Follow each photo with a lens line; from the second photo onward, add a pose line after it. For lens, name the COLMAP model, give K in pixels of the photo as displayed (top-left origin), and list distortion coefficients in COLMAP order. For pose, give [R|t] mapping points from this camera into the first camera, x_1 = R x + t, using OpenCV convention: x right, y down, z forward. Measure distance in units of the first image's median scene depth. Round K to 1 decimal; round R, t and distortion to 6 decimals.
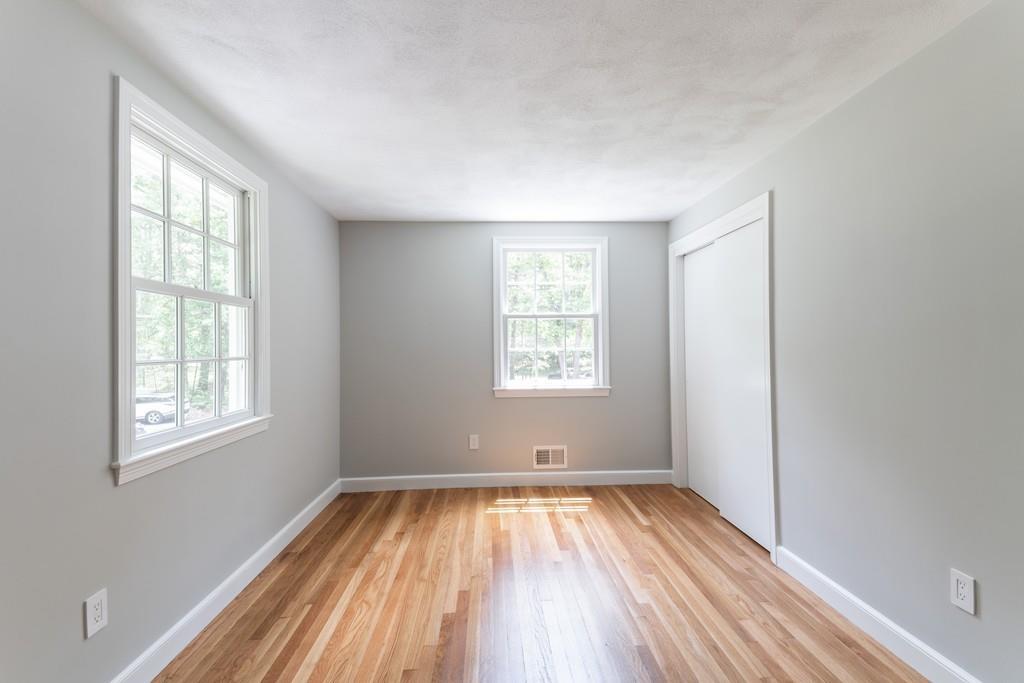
lens RADIAL K [[436.4, 0, 509.8], [0, 436.4, 334.3], [0, 0, 1]] dist [0.066068, -0.027957]
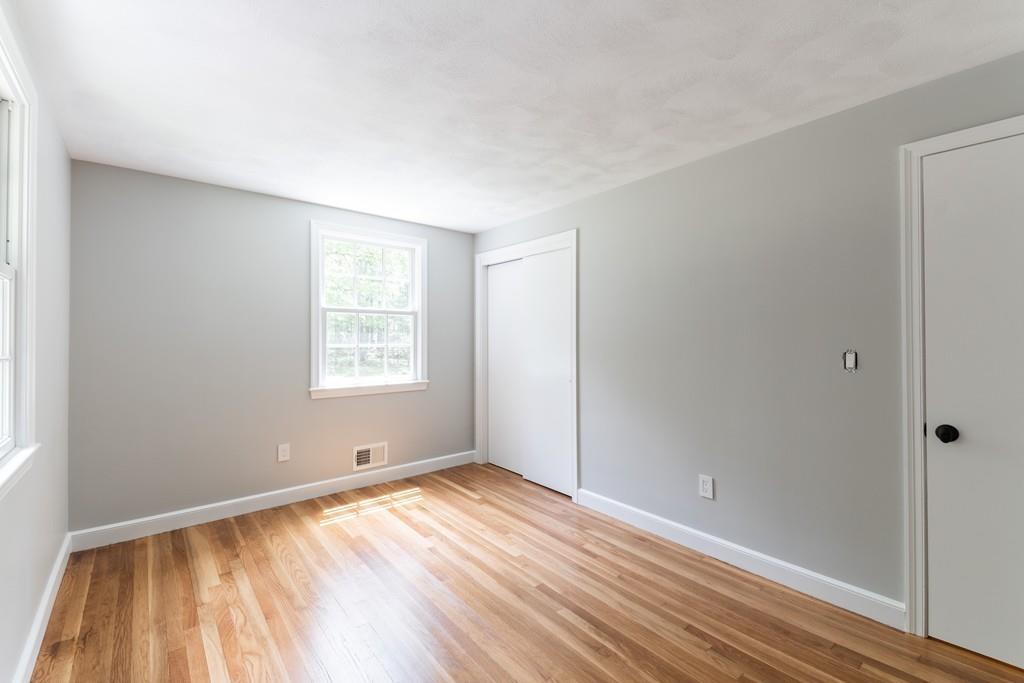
lens RADIAL K [[436.4, 0, 503.8], [0, 436.4, 327.2], [0, 0, 1]] dist [0.066068, -0.027957]
pose [[0.811443, 0.024384, 0.583923, -0.271403], [-0.019139, 0.999702, -0.015151, 0.002884], [-0.584118, 0.001119, 0.811668, 0.033181]]
